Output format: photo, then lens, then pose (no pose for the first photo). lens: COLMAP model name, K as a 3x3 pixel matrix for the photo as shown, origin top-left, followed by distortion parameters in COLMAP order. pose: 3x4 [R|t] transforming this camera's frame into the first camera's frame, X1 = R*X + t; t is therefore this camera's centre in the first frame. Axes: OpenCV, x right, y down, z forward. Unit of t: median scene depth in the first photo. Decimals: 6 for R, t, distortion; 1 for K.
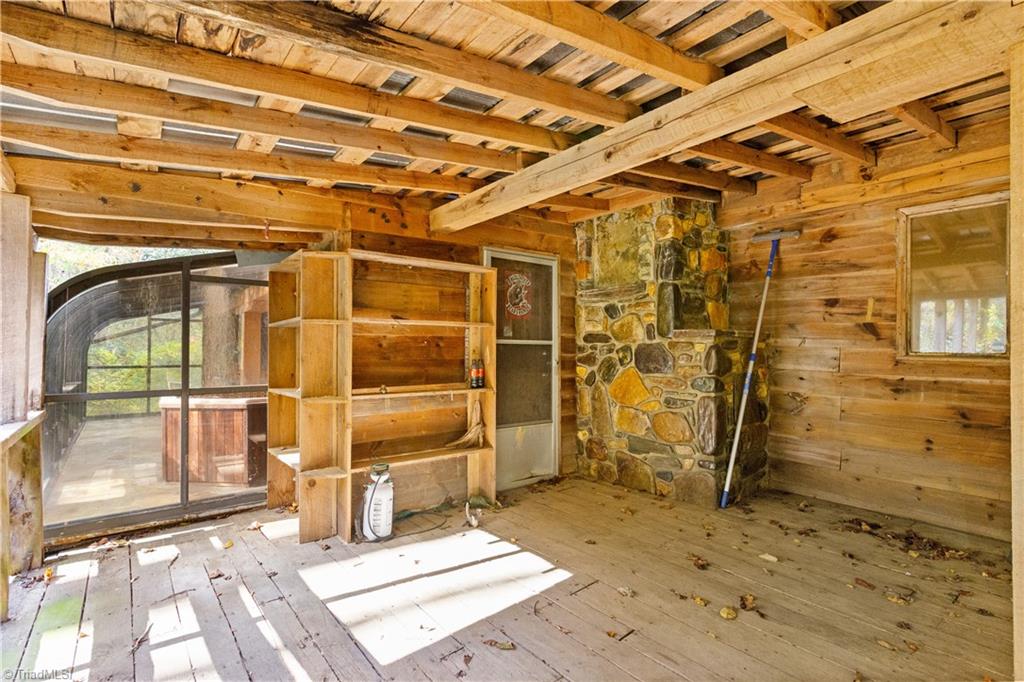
lens RADIAL K [[476.4, 0, 514.0], [0, 476.4, 349.4], [0, 0, 1]] dist [0.002652, 0.001169]
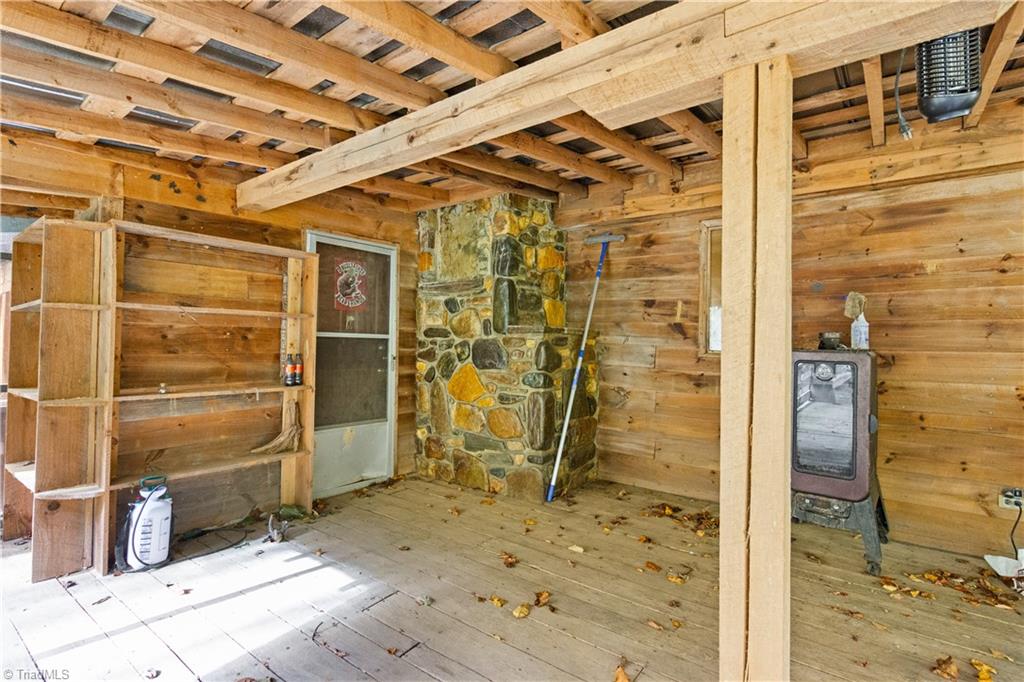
lens RADIAL K [[483.3, 0, 512.0], [0, 483.3, 341.0], [0, 0, 1]] dist [0.000865, 0.001021]
pose [[0.971031, 0.013699, 0.238562, 0.110050], [-0.012220, 0.999896, -0.007676, -0.001419], [-0.238643, 0.004538, 0.971097, 0.014793]]
